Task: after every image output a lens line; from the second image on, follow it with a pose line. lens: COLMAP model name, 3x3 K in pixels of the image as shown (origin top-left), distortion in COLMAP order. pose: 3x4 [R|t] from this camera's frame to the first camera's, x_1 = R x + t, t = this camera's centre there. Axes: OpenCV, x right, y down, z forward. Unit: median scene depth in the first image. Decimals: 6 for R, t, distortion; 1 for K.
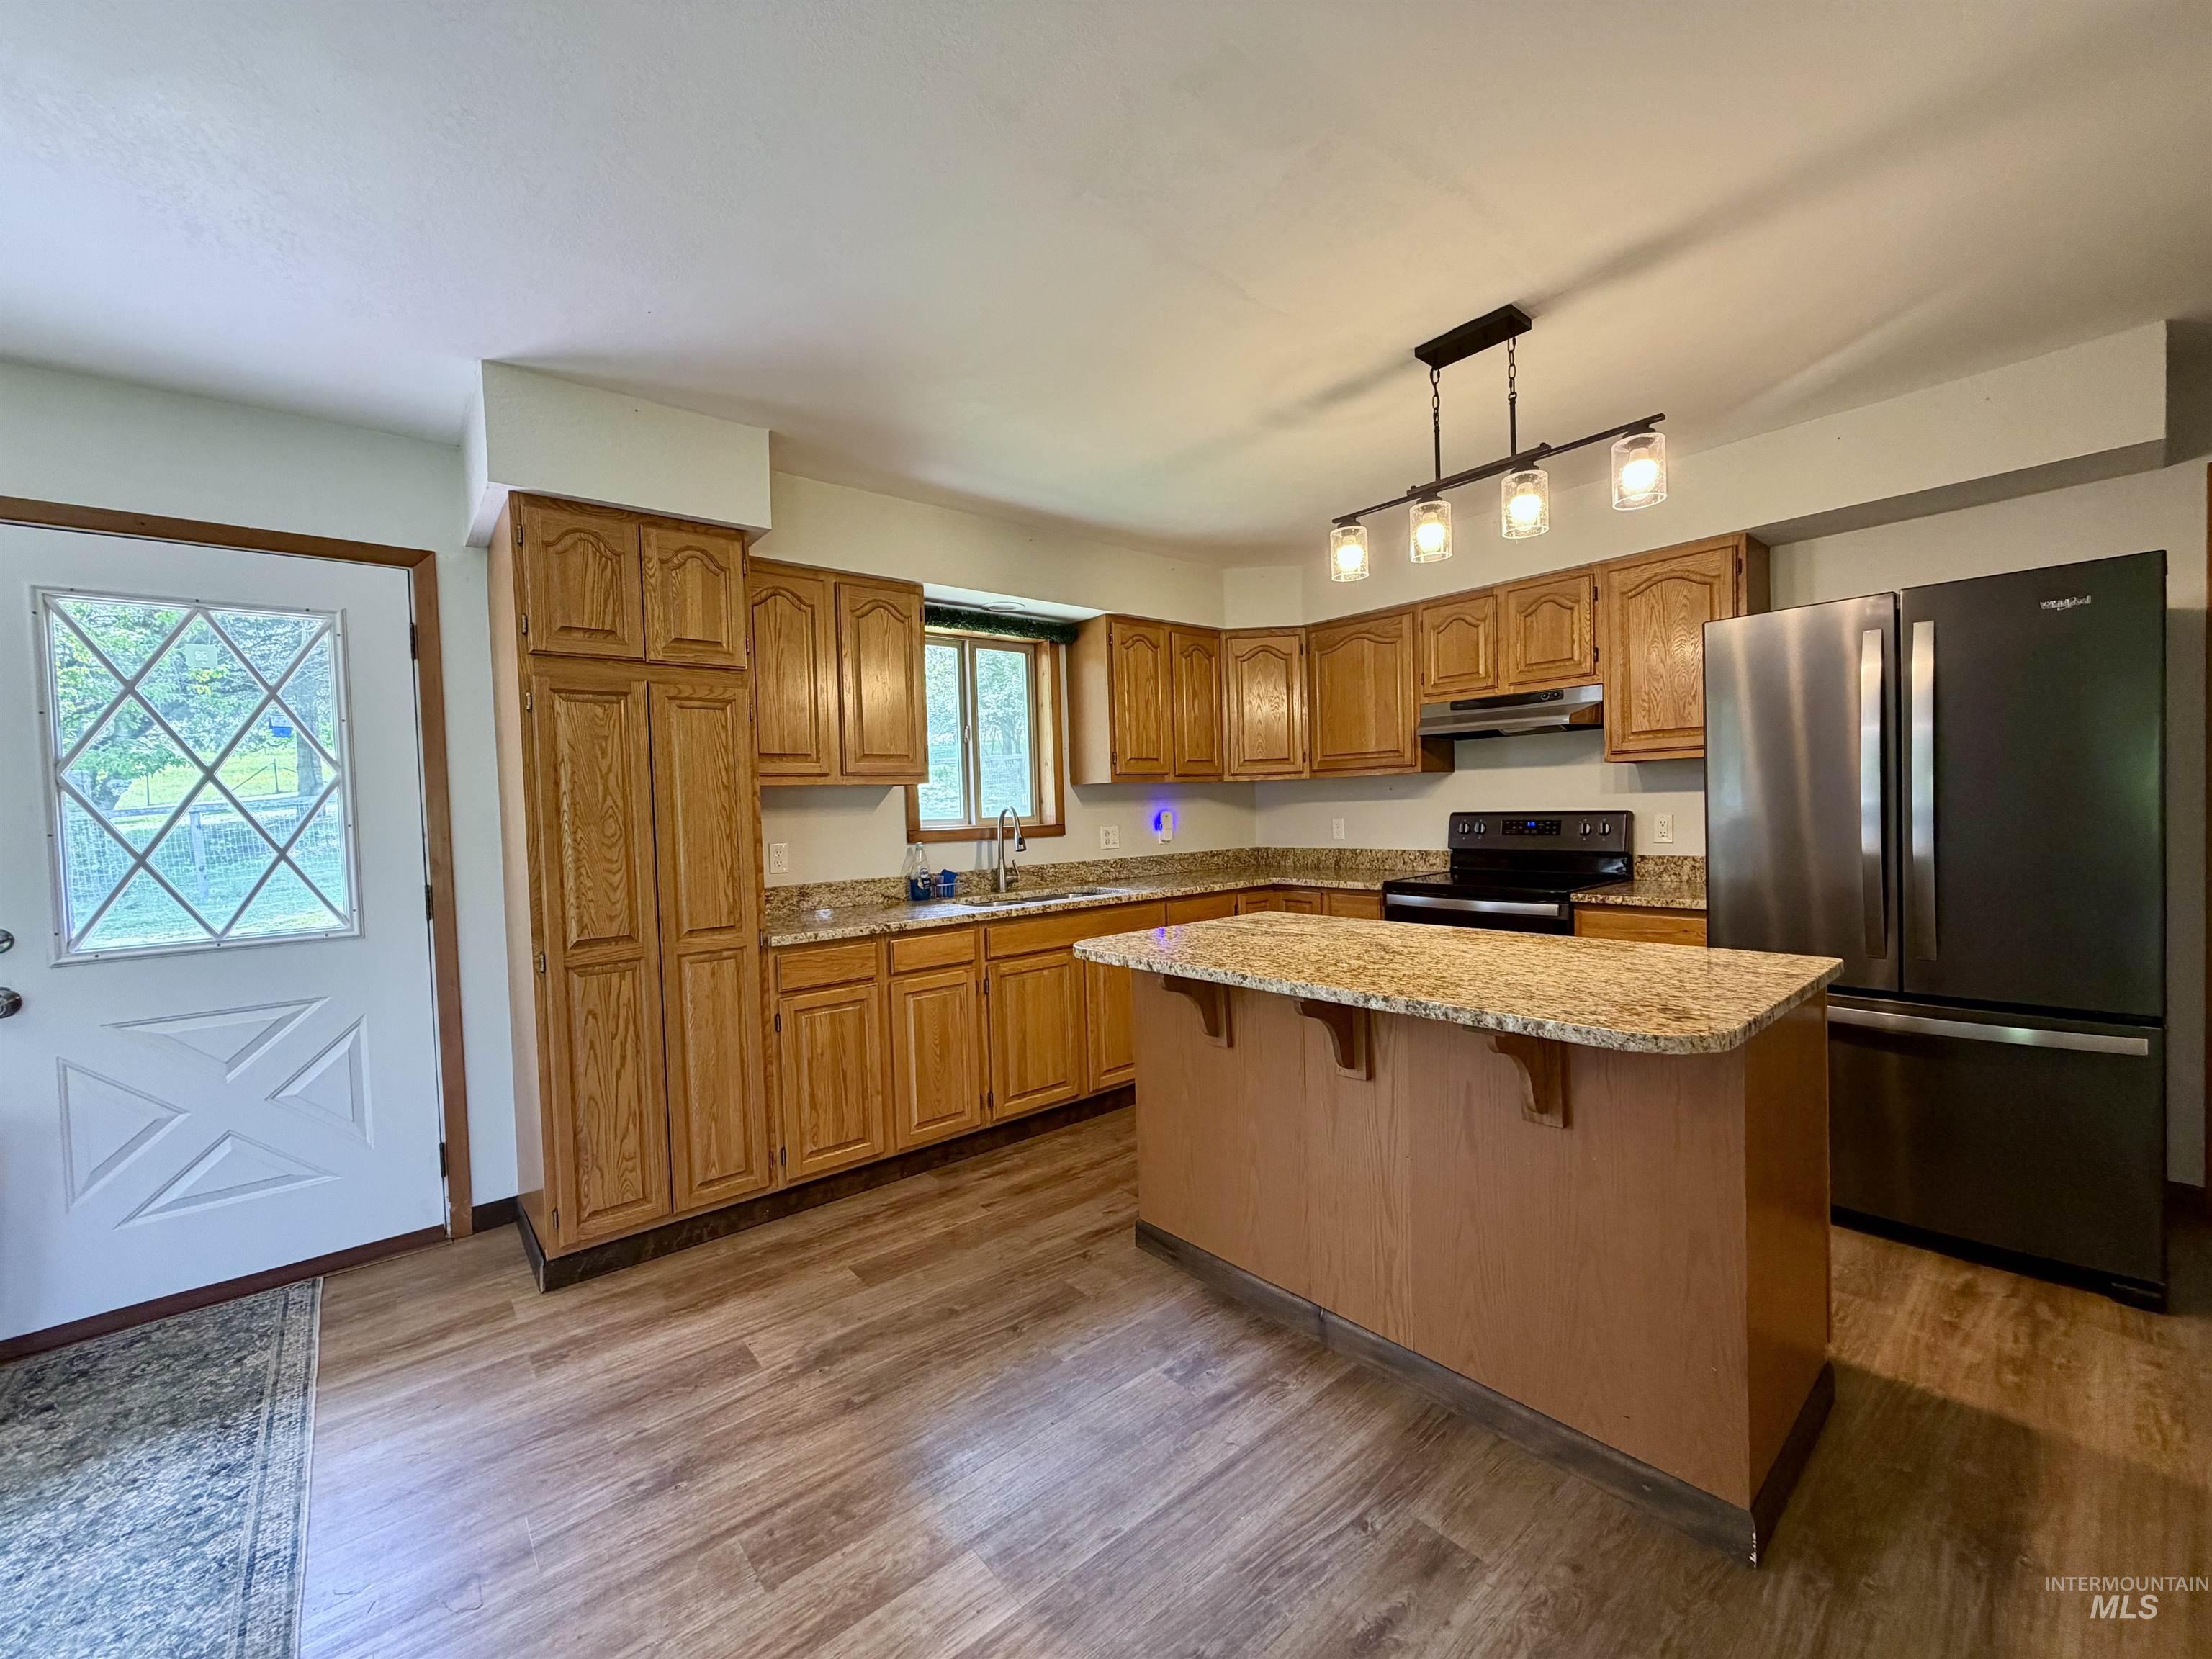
lens RADIAL K [[877.3, 0, 1100.1], [0, 877.3, 832.6], [0, 0, 1]] dist [0.002957, 0.000092]
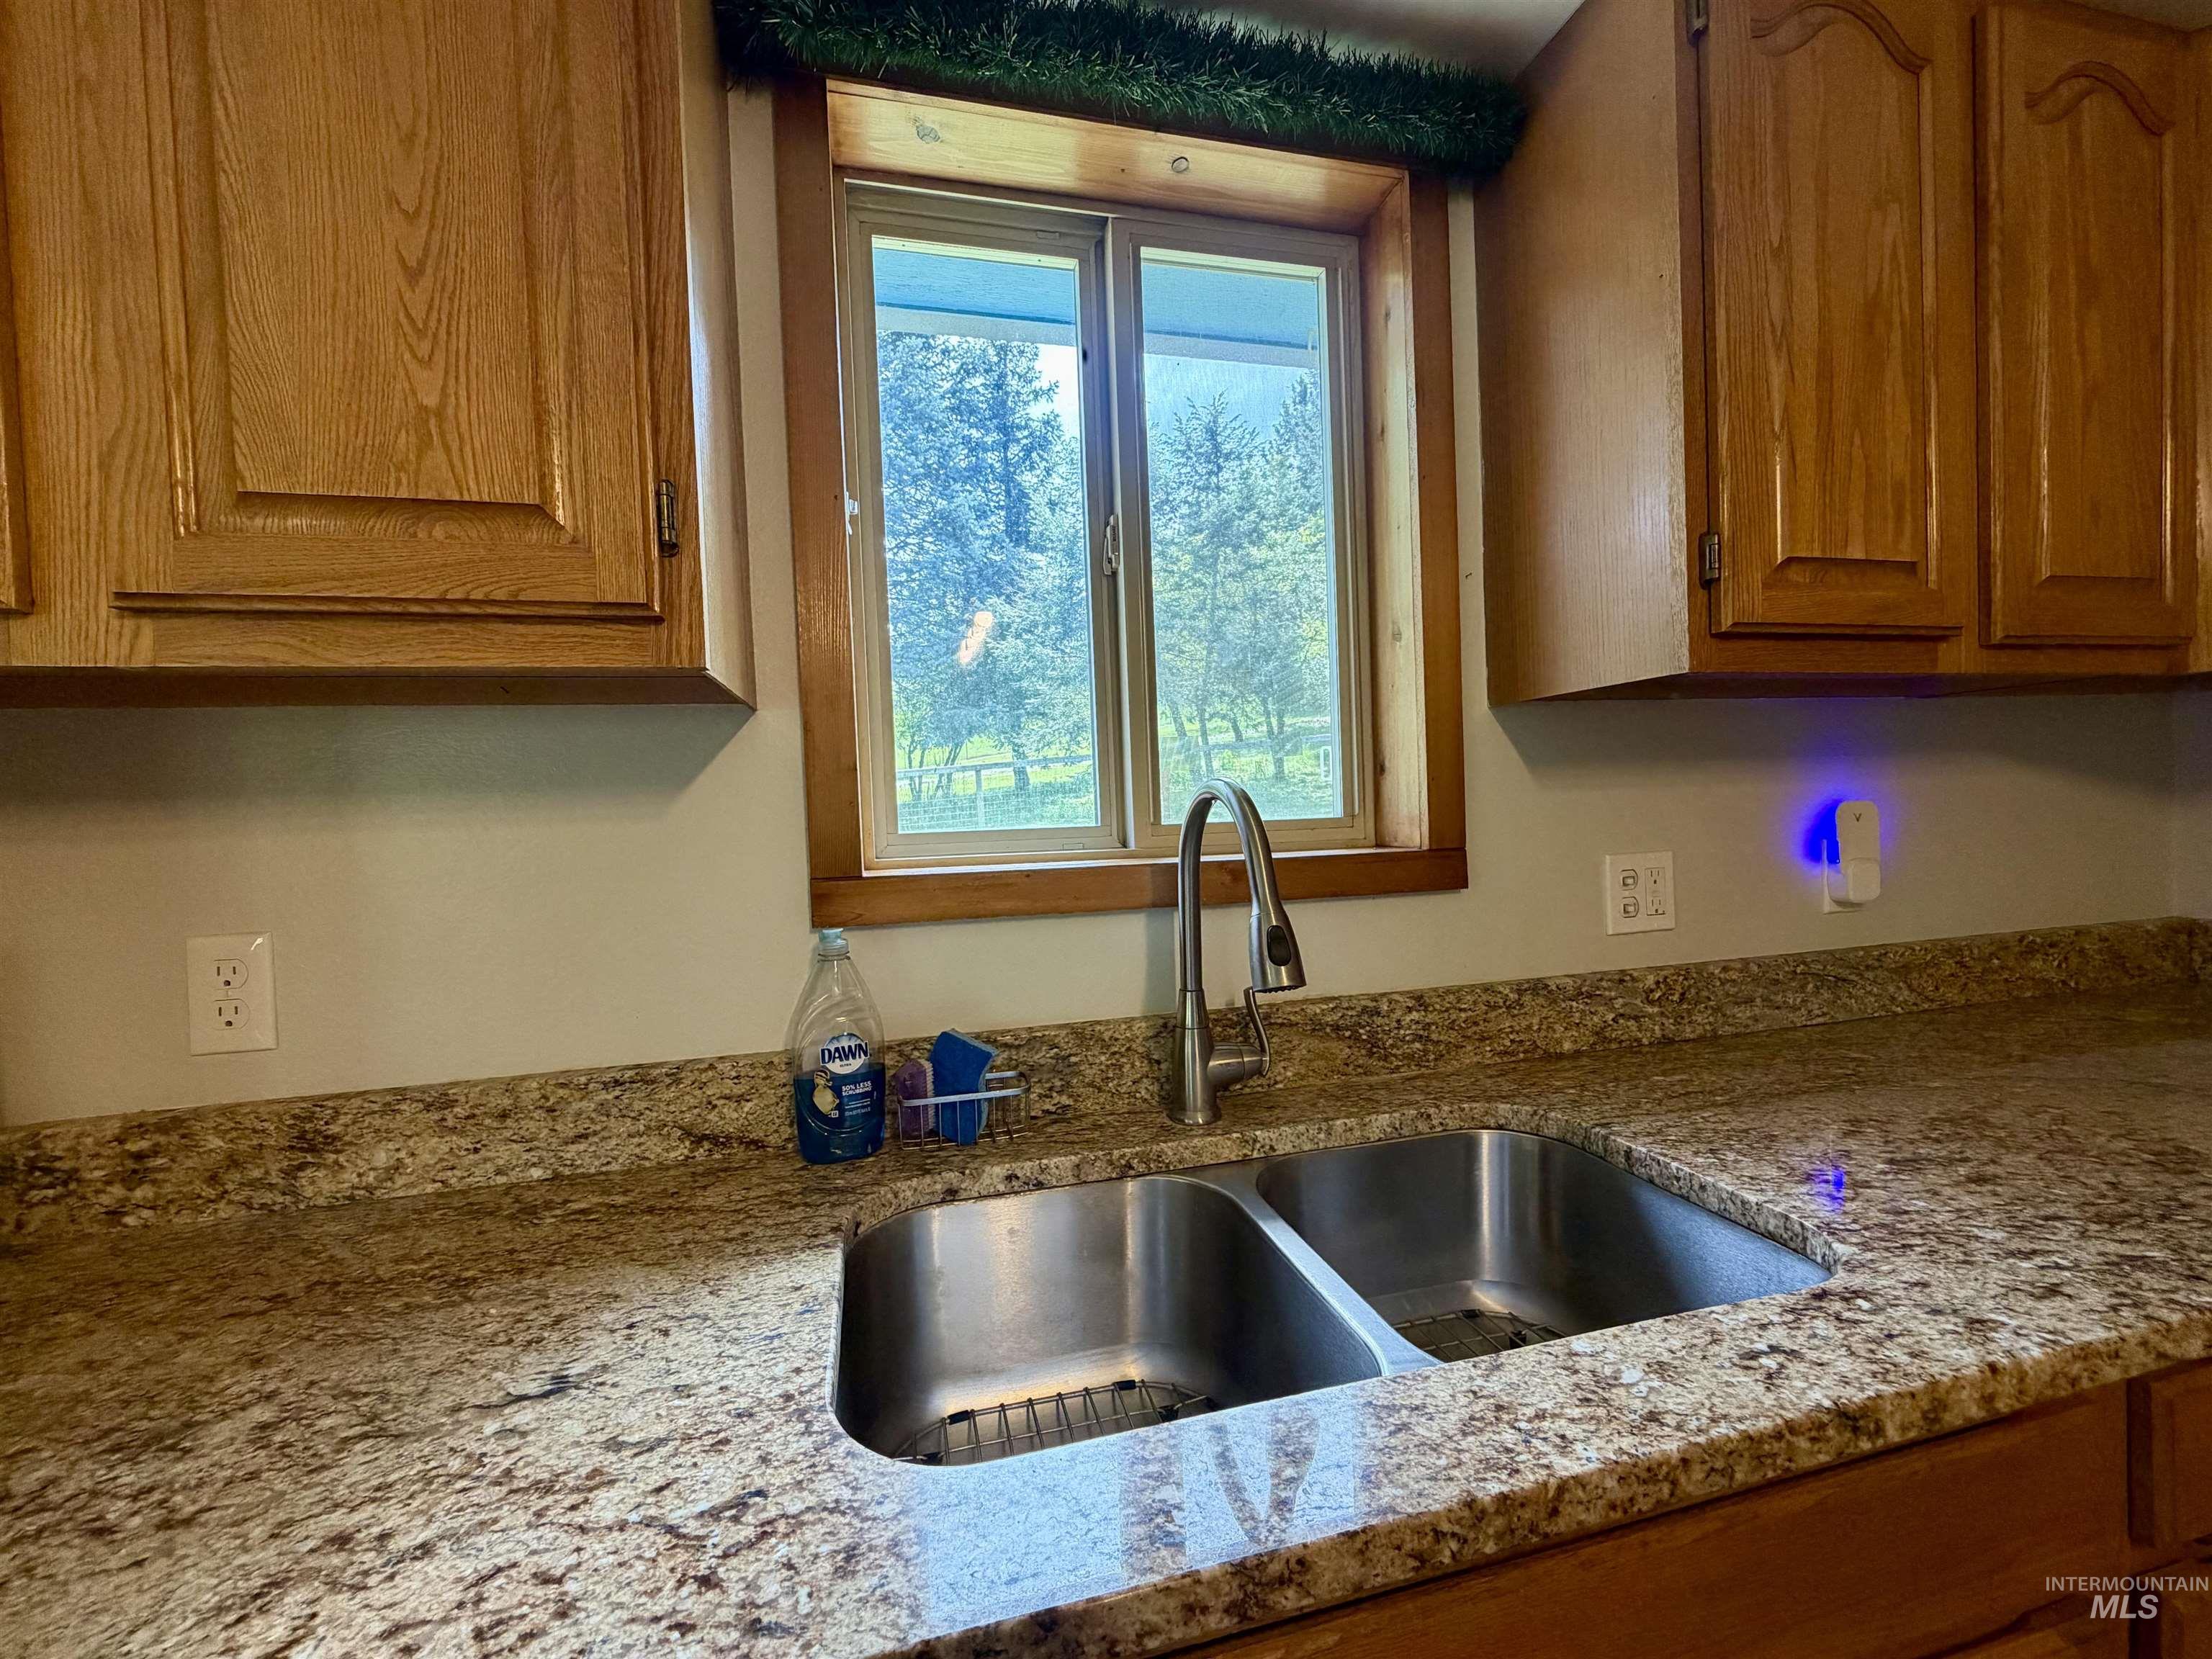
lens RADIAL K [[877.3, 0, 1095.9], [0, 877.3, 826.6], [0, 0, 1]] dist [0.002957, 0.000092]
pose [[0.899053, 0.008266, -0.437762, -0.025025], [-0.005309, 0.999954, 0.007979, -0.018555], [0.437807, -0.004850, 0.899056, 0.734316]]
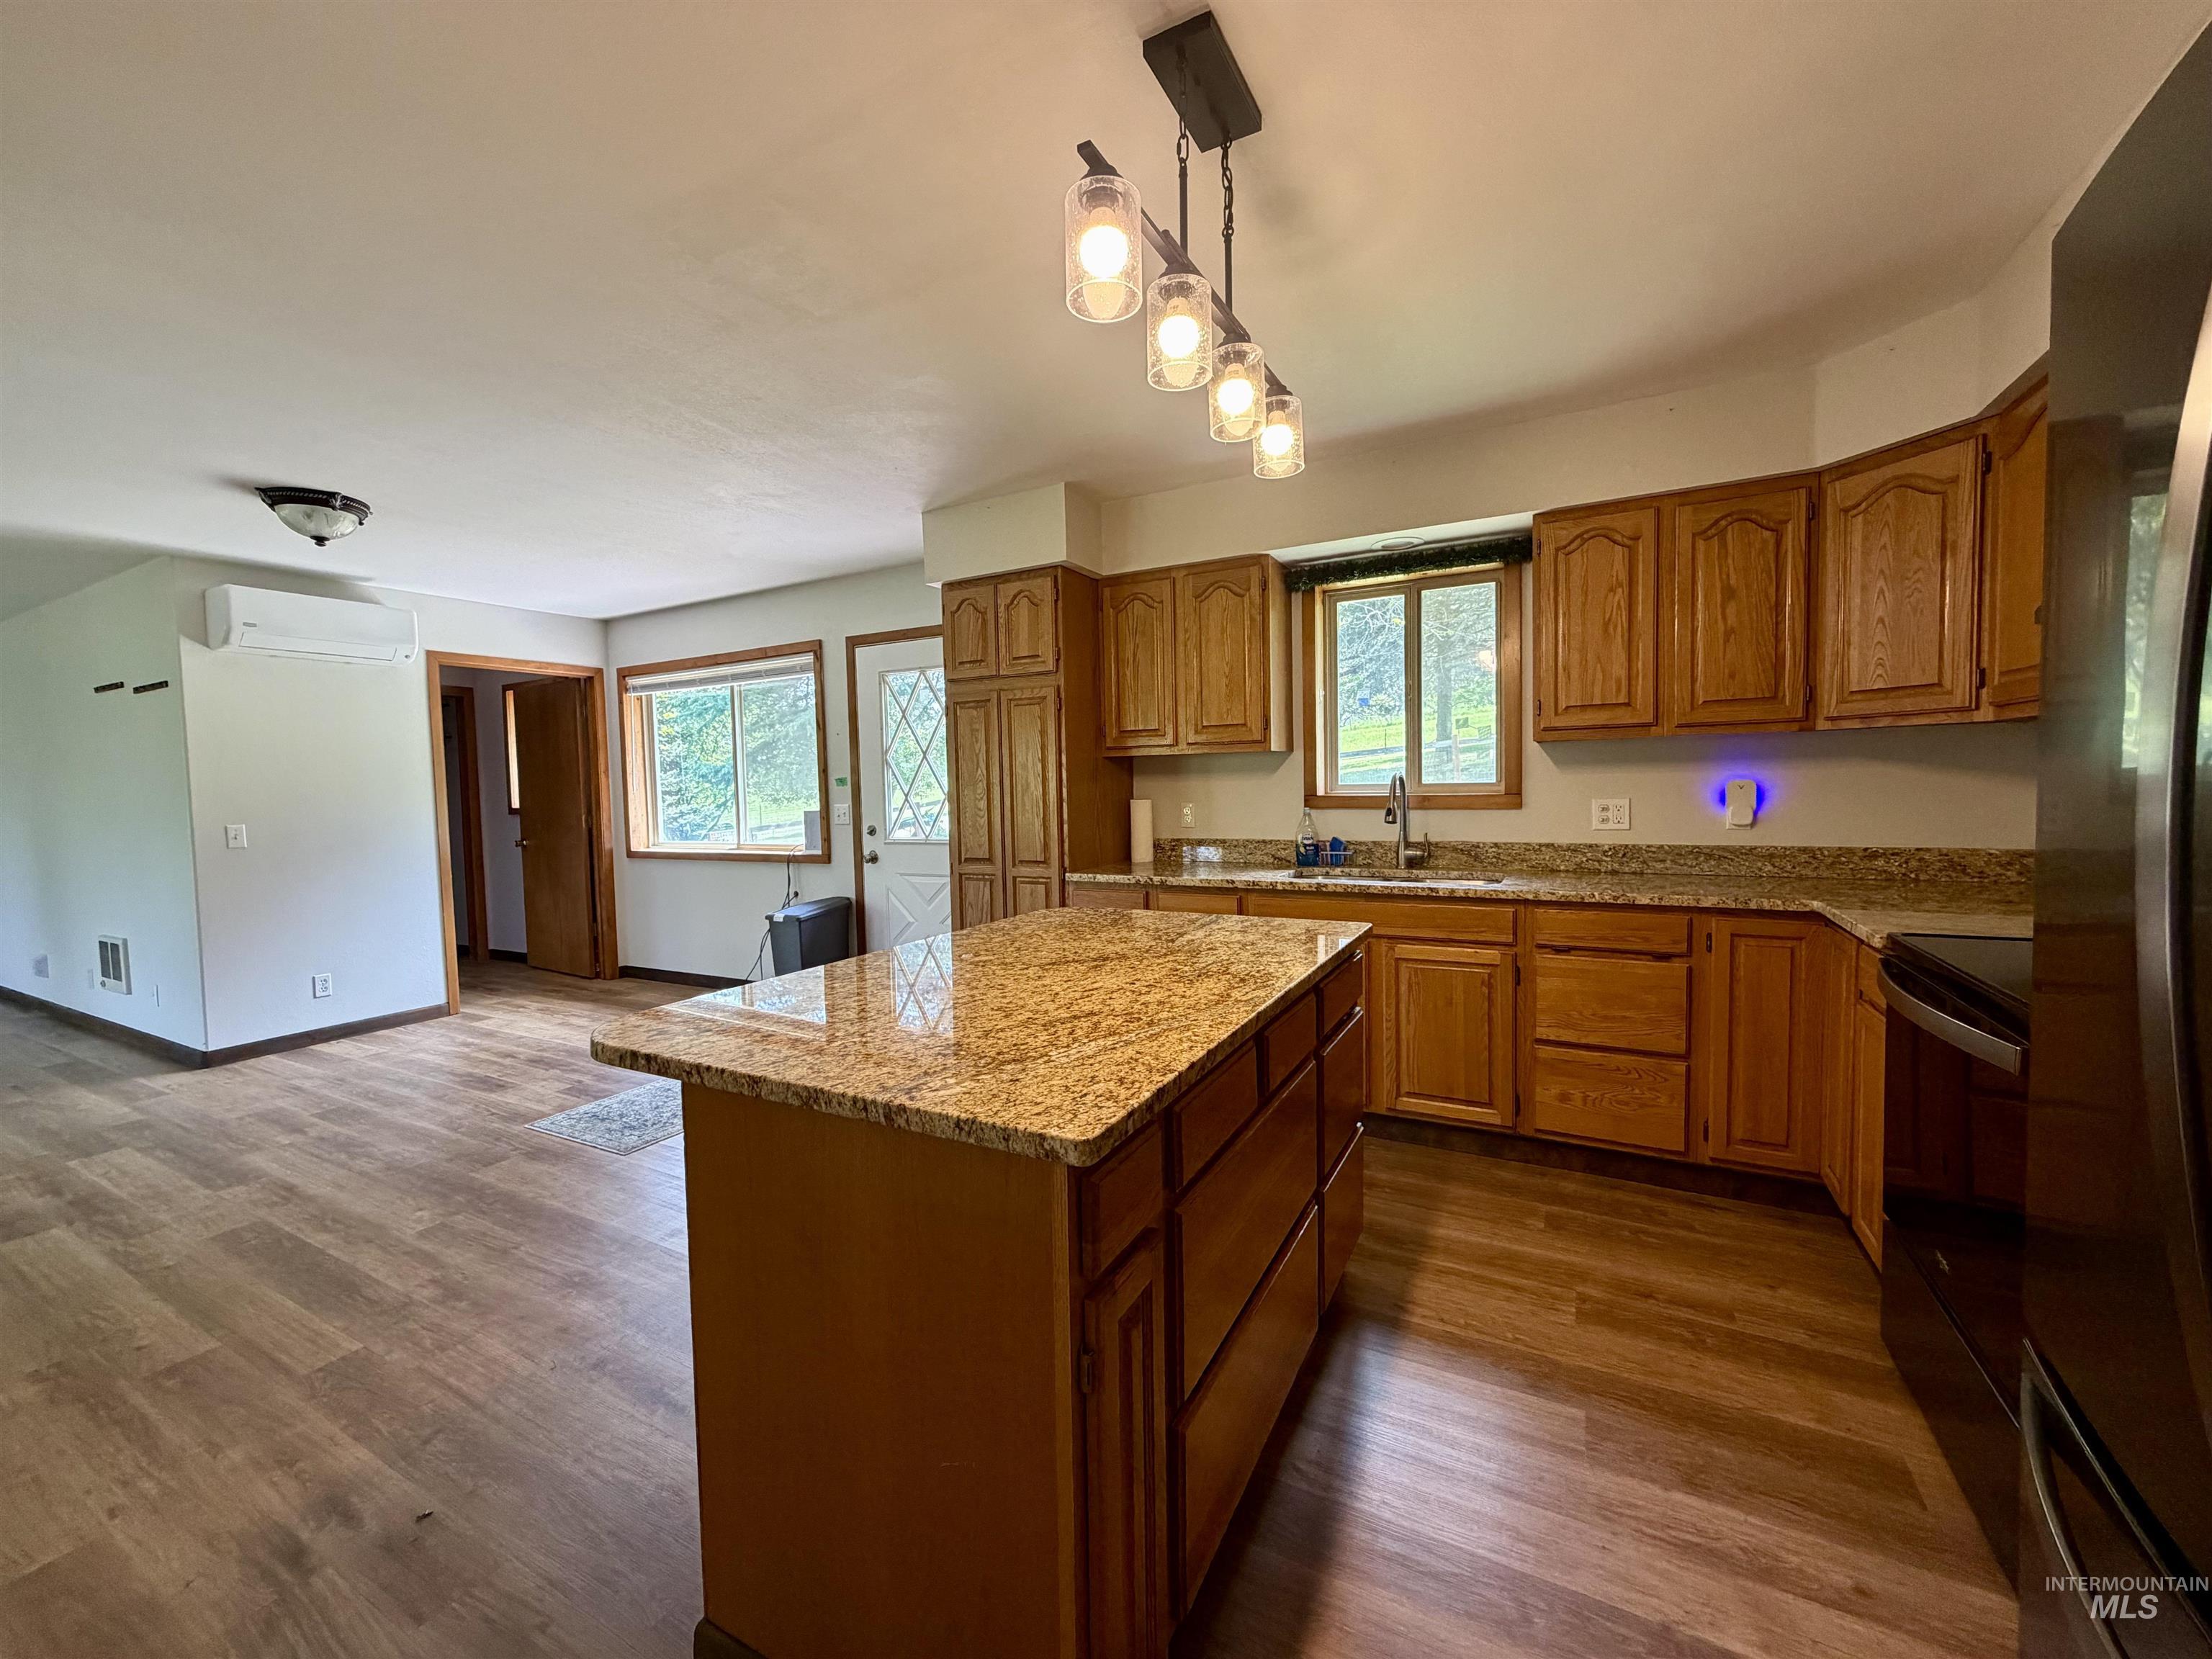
lens RADIAL K [[877.3, 0, 1105.5], [0, 877.3, 823.1], [0, 0, 1]] dist [0.002957, 0.000092]
pose [[0.375538, 0.066020, -0.924453, 0.576534], [-0.018679, 0.997796, 0.063670, -0.027833], [0.926619, -0.006643, 0.375943, 0.375546]]
